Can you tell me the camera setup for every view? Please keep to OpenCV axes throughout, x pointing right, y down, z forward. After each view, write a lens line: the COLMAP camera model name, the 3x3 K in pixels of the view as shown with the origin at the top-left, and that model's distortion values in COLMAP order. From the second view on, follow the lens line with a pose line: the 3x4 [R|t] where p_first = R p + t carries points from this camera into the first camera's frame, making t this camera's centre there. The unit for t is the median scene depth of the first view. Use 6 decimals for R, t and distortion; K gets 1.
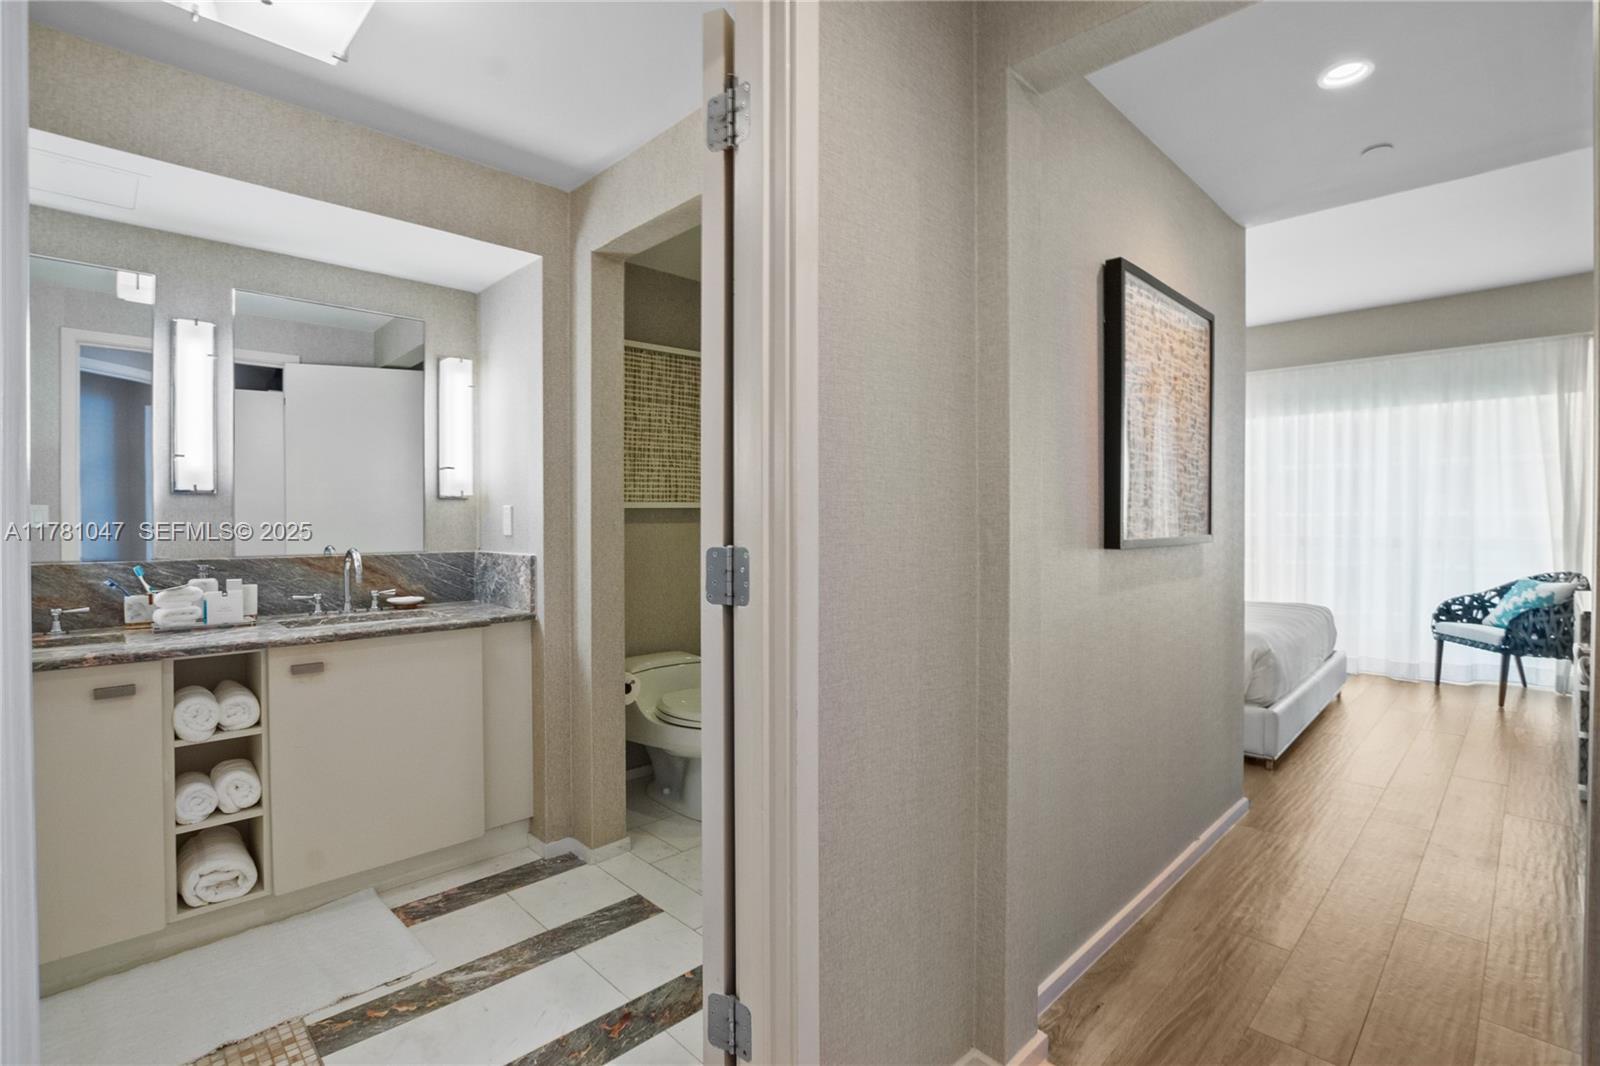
lens RADIAL K [[742.5, 0, 800.0], [0, 742.5, 533.0], [0, 0, 1]] dist [-0.000074, -0.010147]
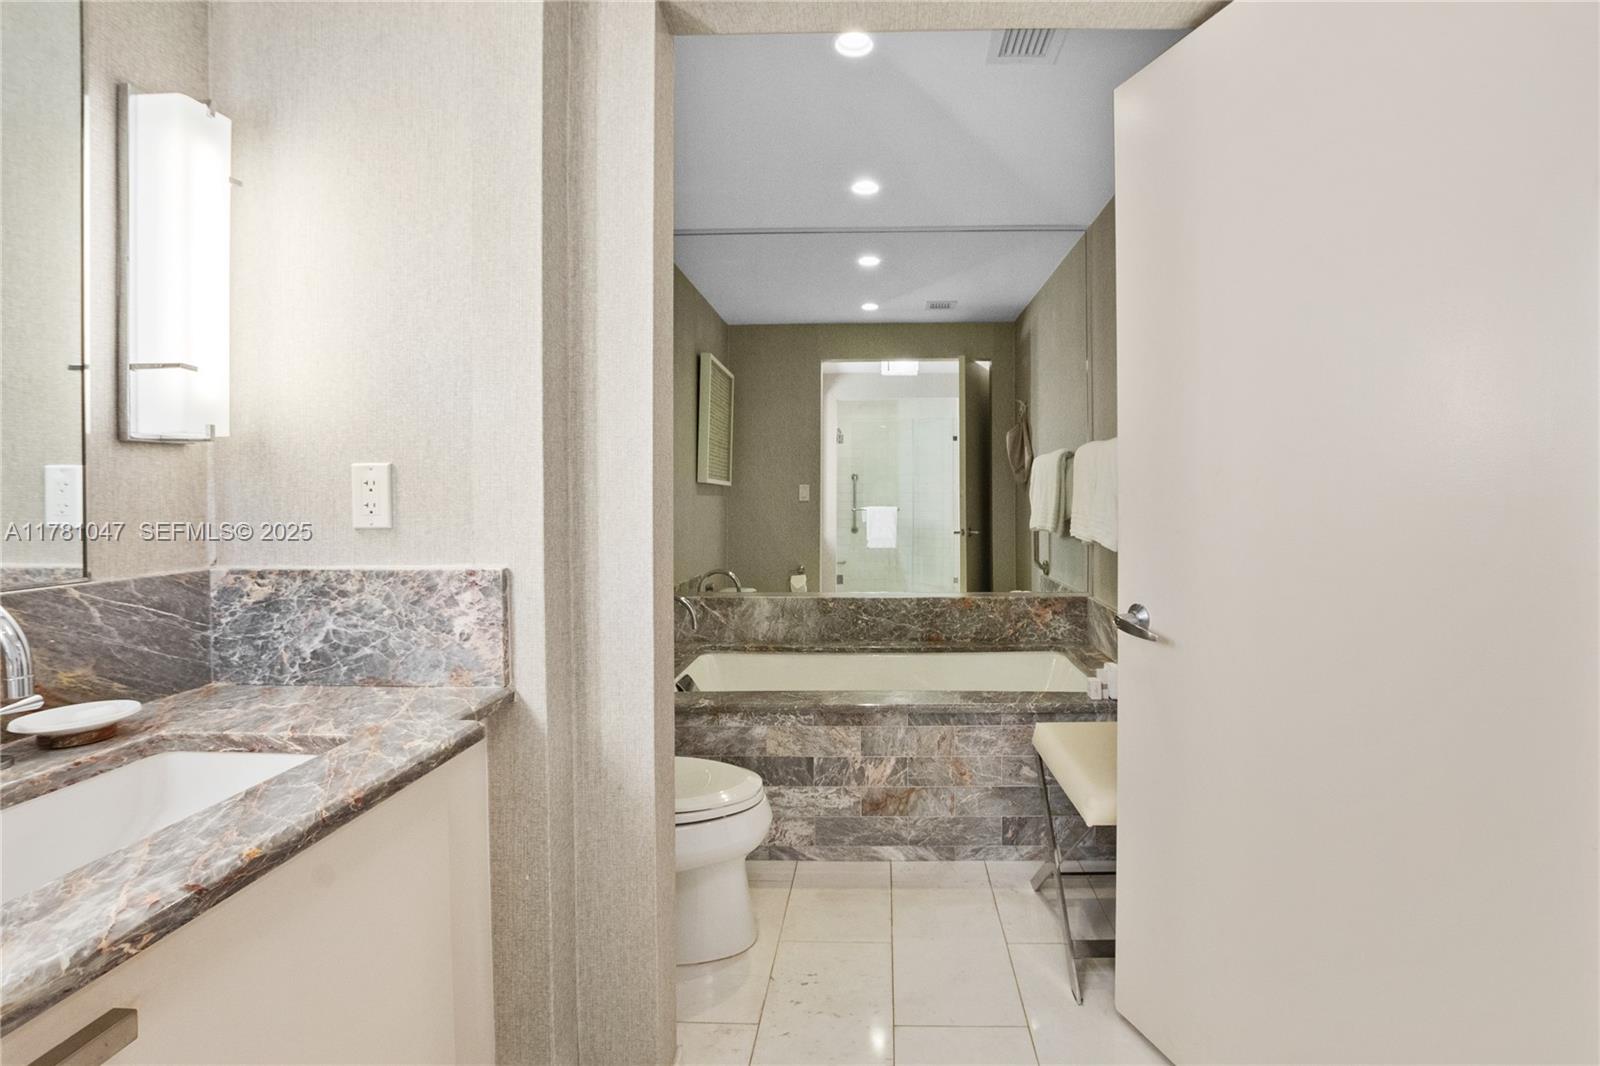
lens RADIAL K [[718.2, 0, 863.6], [0, 718.2, 494.9], [0, 0, 1]] dist [-0.031271, 0.003984]
pose [[0.716965, -0.009335, 0.697047, -0.553615], [0.018944, 0.999802, -0.006095, -0.010156], [-0.696852, 0.017575, 0.716999, 0.551916]]
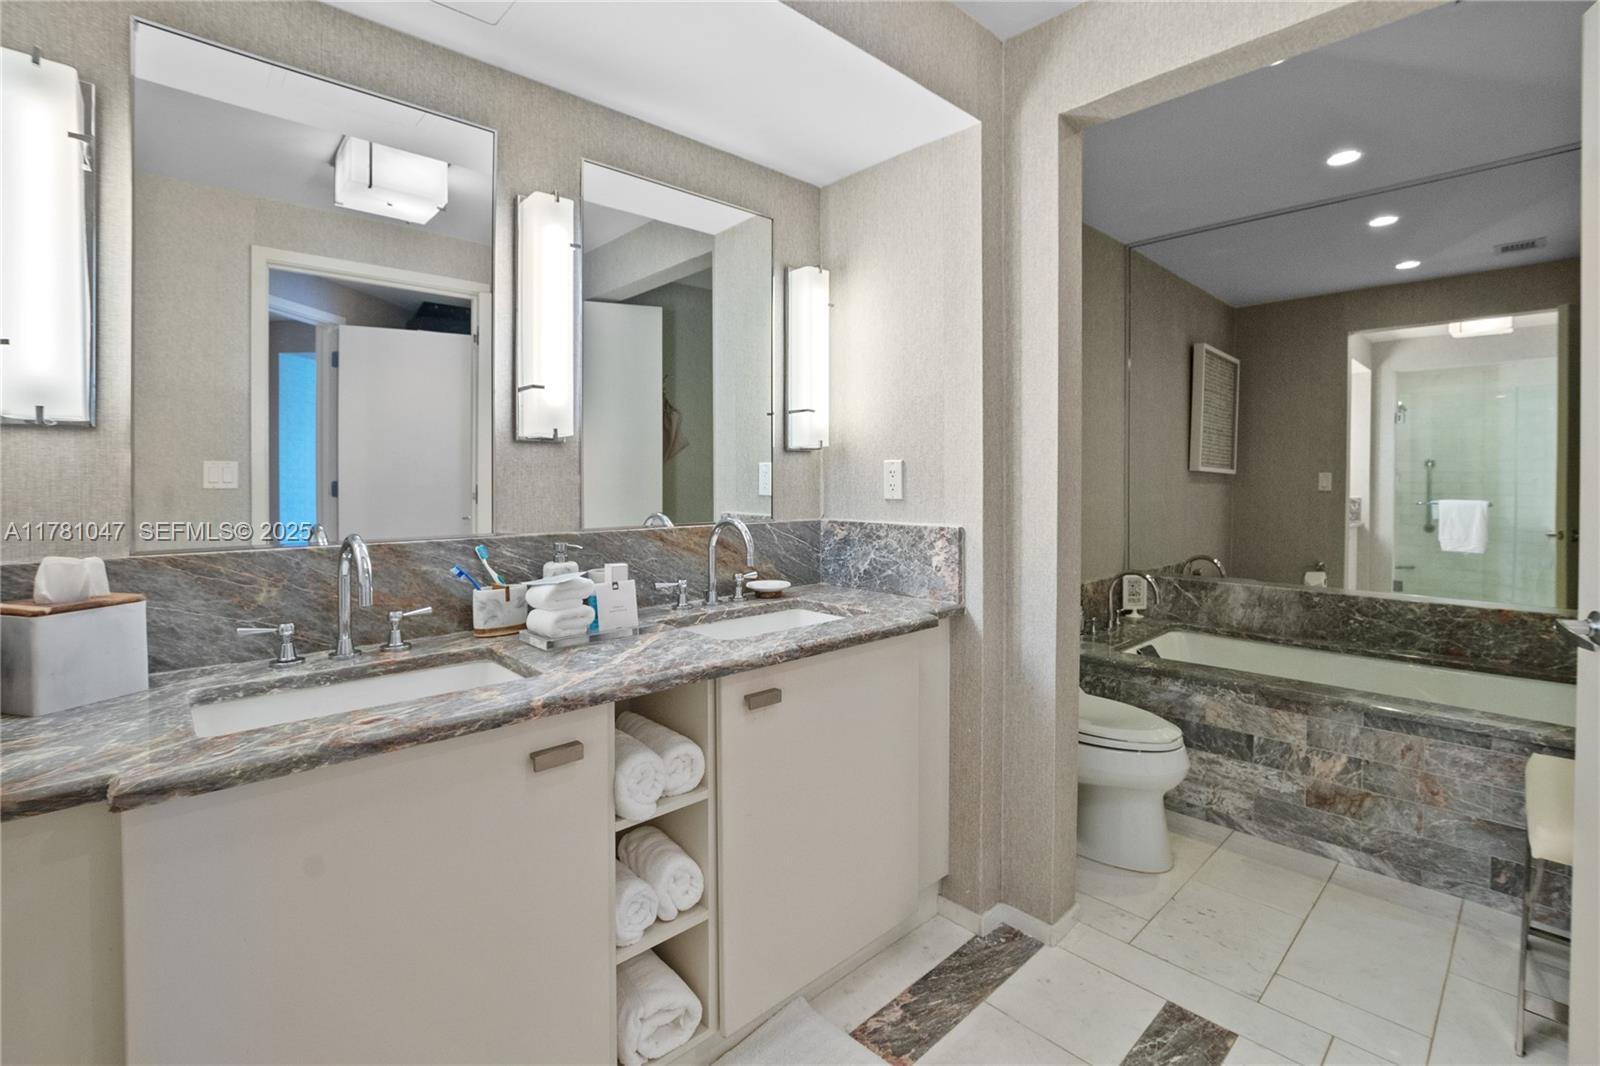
lens RADIAL K [[728.9, 0, 824.3], [0, 728.9, 492.8], [0, 0, 1]] dist [-0.021887, 0.000437]
pose [[0.999977, 0.000141, -0.006735, -0.529602], [-0.000138, 1.000000, 0.000439, -0.004265], [0.006735, -0.000438, 0.999977, 0.296158]]
